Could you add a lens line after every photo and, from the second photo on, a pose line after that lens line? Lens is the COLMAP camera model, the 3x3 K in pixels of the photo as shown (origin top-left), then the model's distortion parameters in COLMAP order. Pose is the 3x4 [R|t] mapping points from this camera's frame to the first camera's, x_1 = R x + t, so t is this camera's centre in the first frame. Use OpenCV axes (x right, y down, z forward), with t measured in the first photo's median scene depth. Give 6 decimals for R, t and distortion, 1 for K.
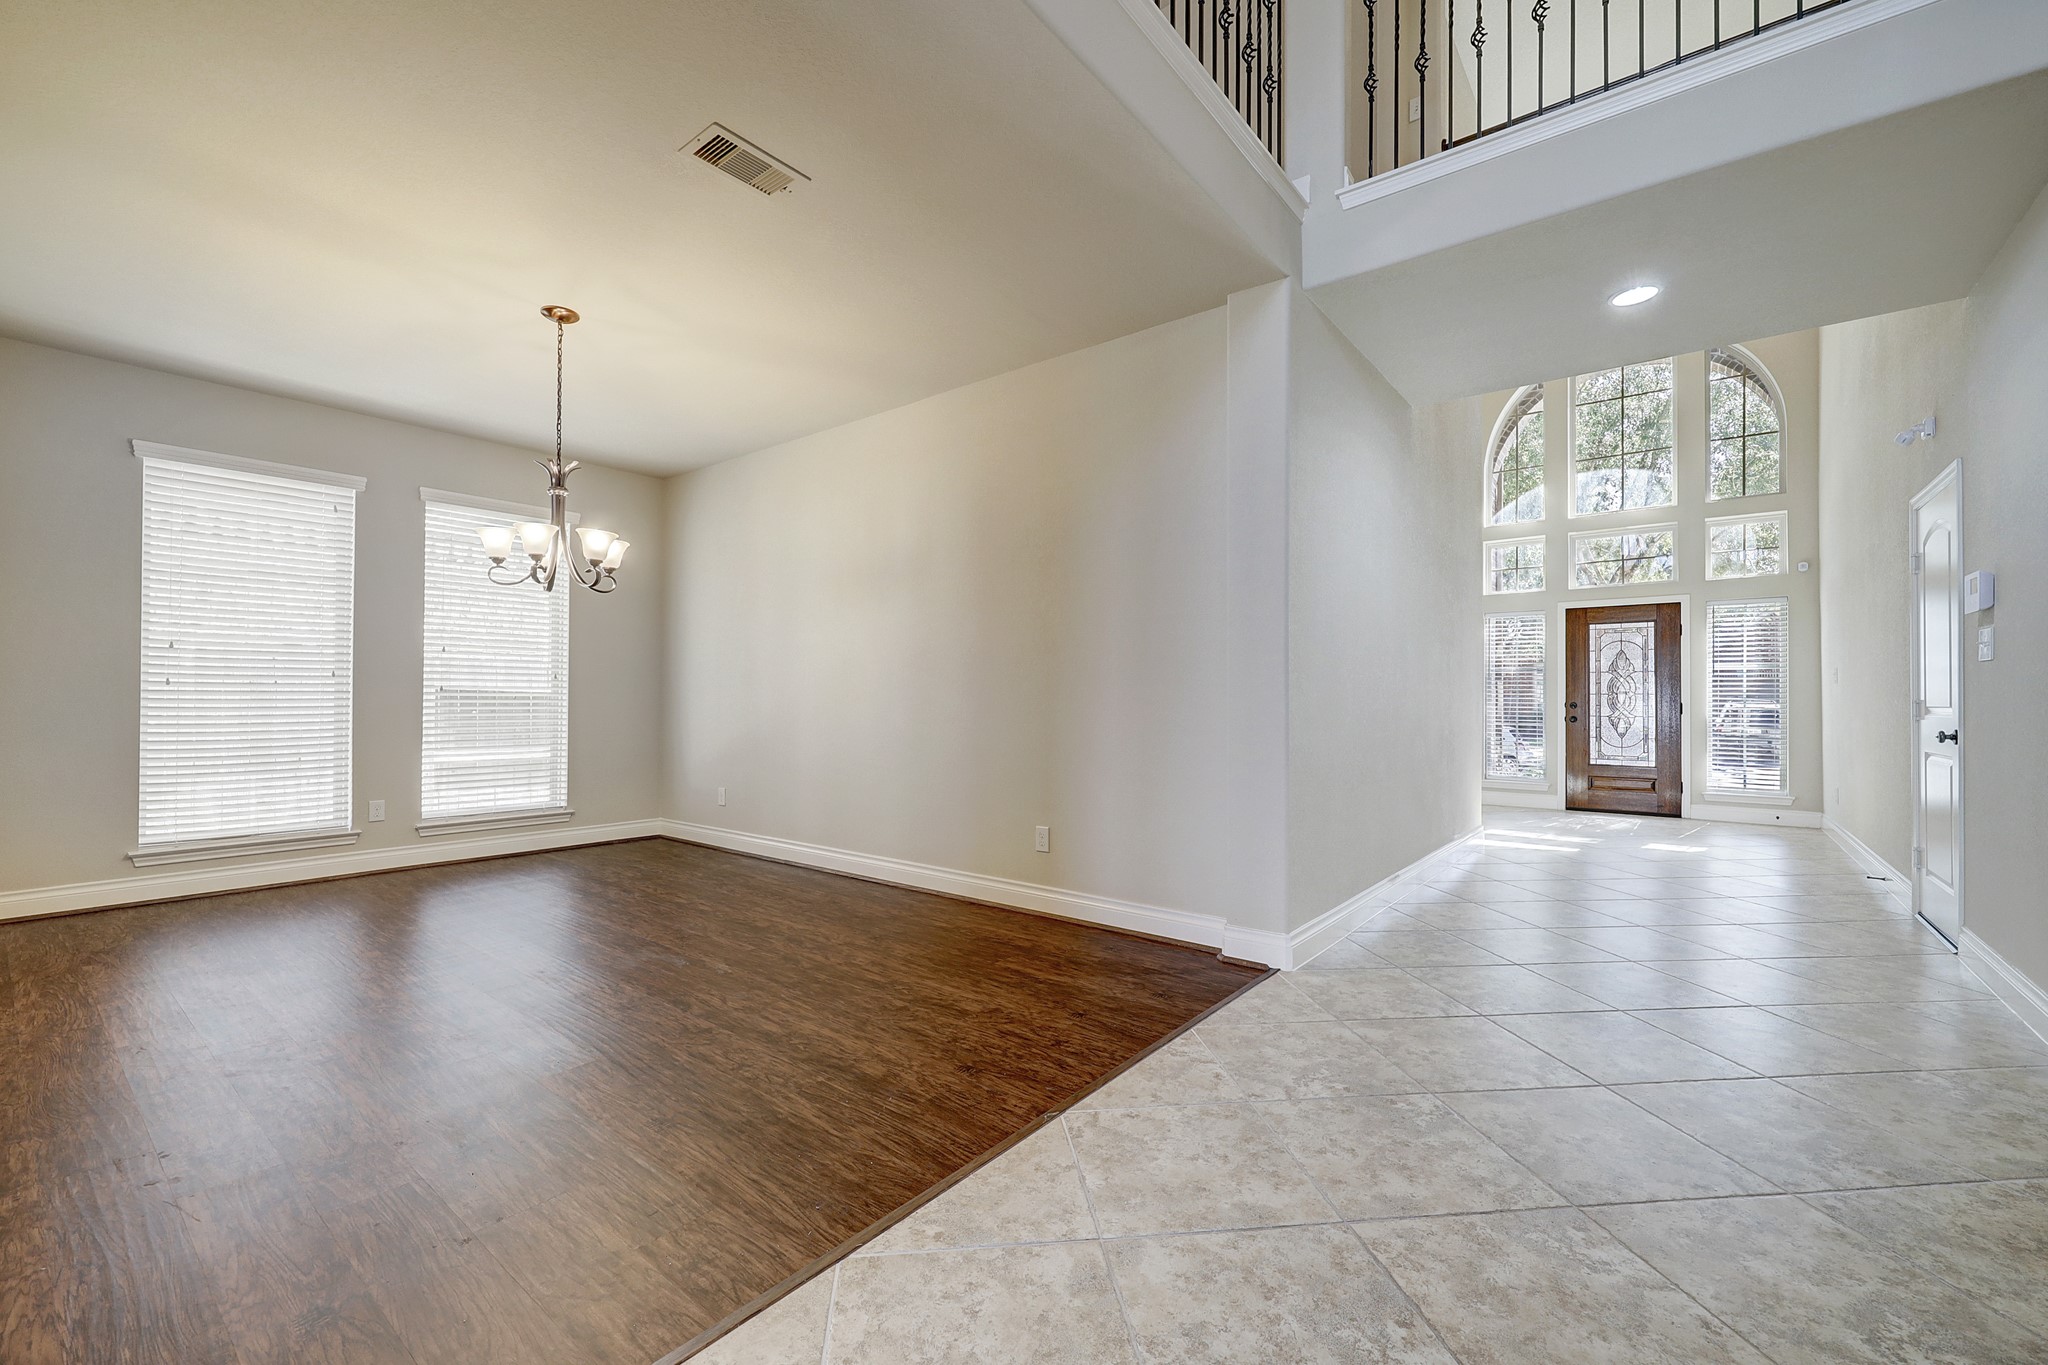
lens RADIAL K [[856.0, 0, 1017.1], [0, 856.0, 689.5], [0, 0, 1]] dist [0.011139, -0.000746]
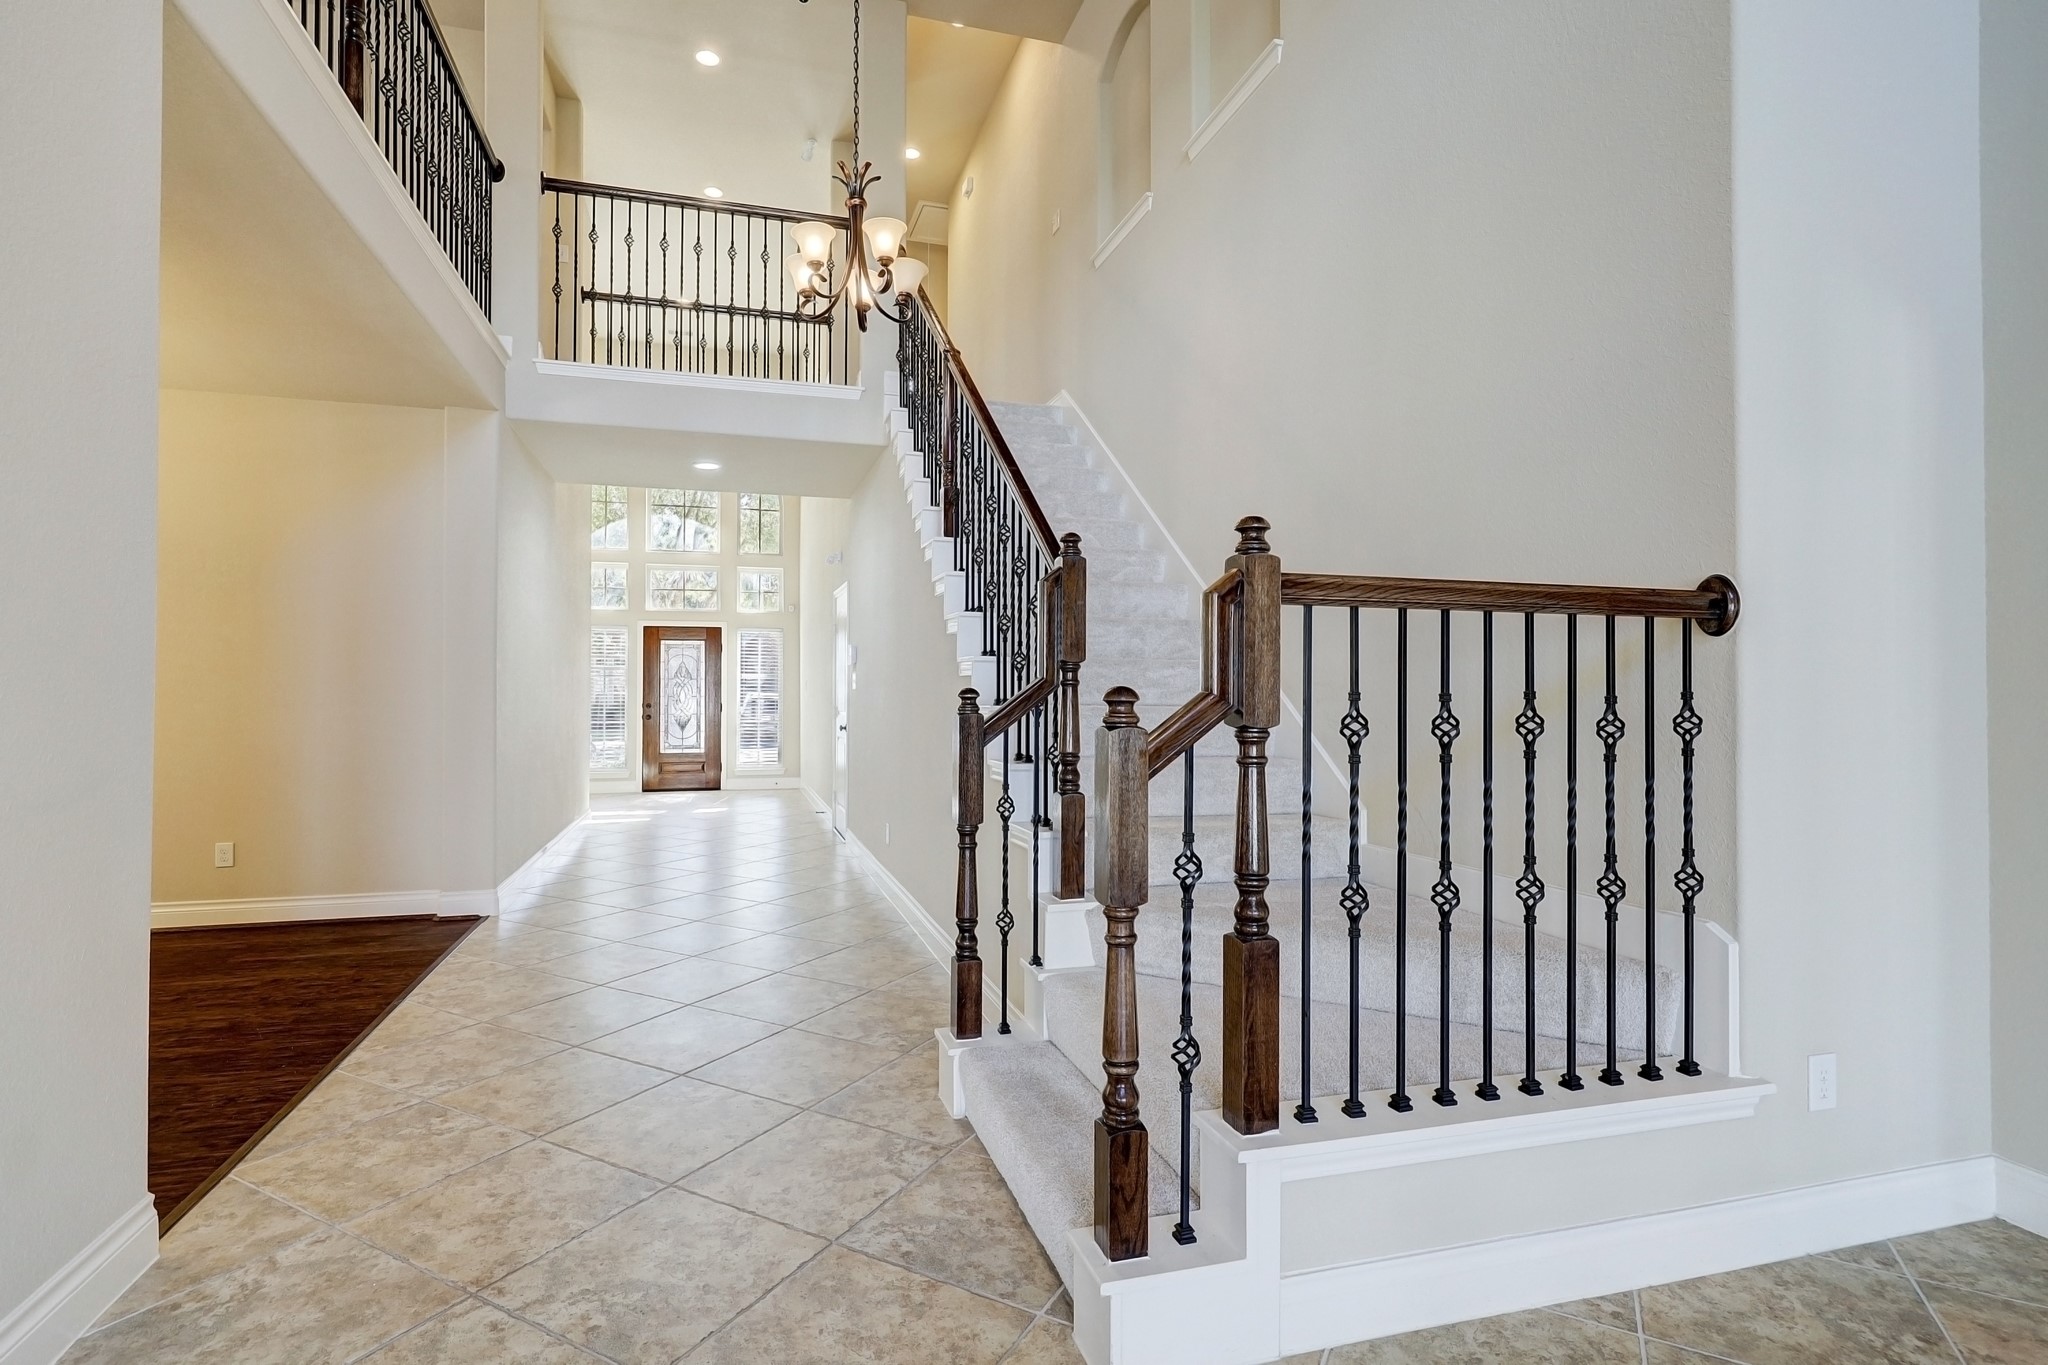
lens RADIAL K [[999.1, 0, 1031.8], [0, 999.1, 677.3], [0, 0, 1]] dist [0.003155, 0.000366]
pose [[0.568248, 0.007366, 0.822824, -0.223871], [-0.010499, 0.999943, -0.001701, -0.026799], [-0.822790, -0.007672, 0.568293, -0.267471]]
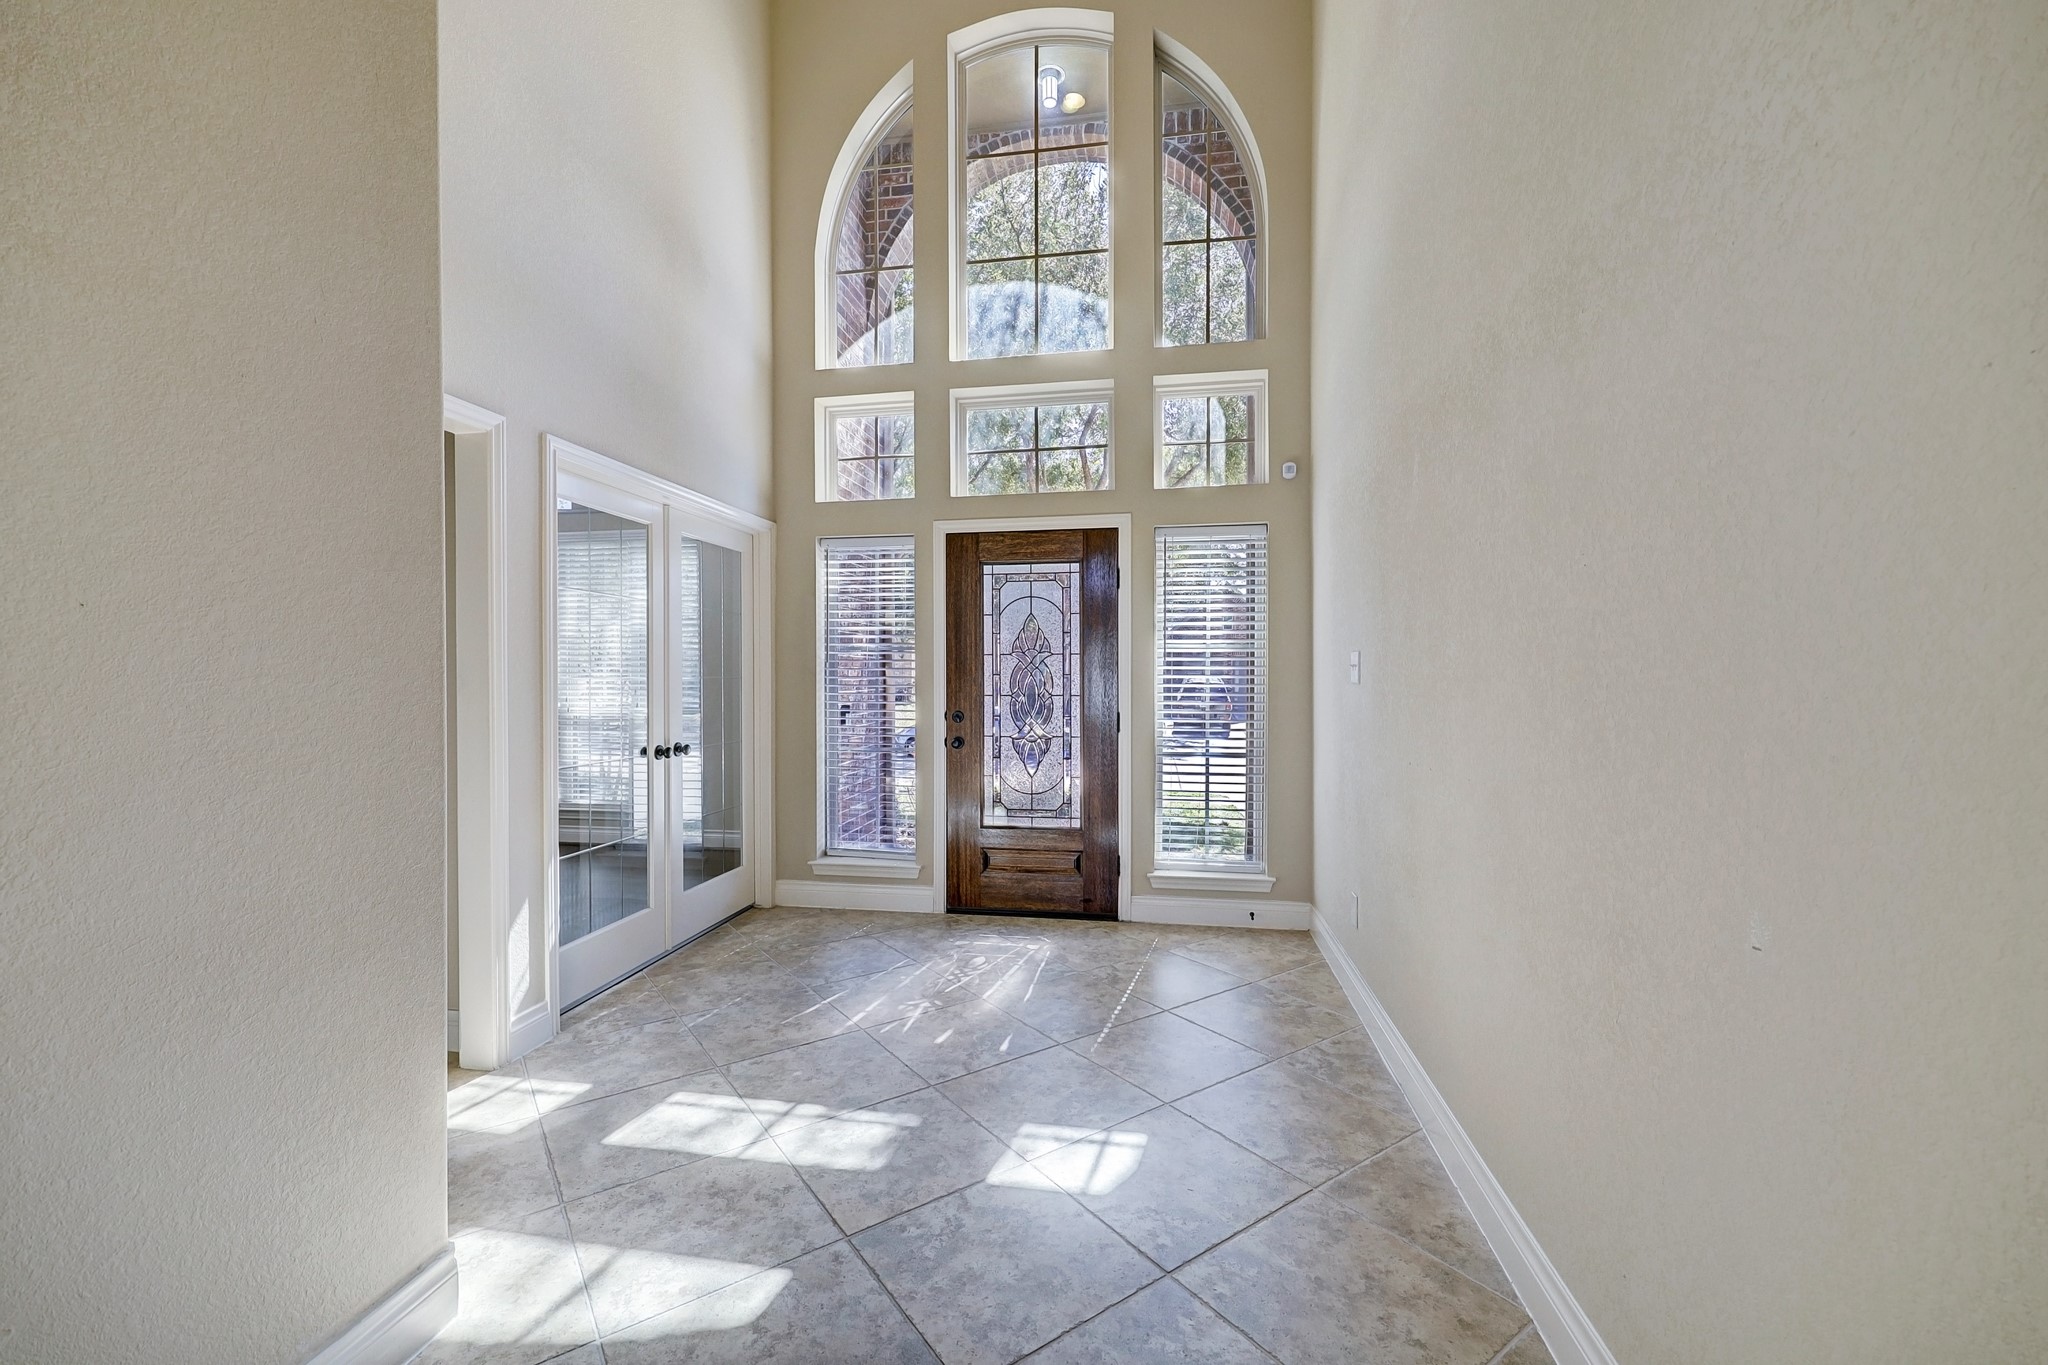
lens RADIAL K [[856.0, 0, 1025.6], [0, 856.0, 679.3], [0, 0, 1]] dist [0.011139, -0.000746]
pose [[0.873327, -0.002920, 0.487125, 0.457170], [-0.003210, 0.999926, 0.011750, -0.011444], [-0.487123, -0.011825, 0.873253, 0.556777]]
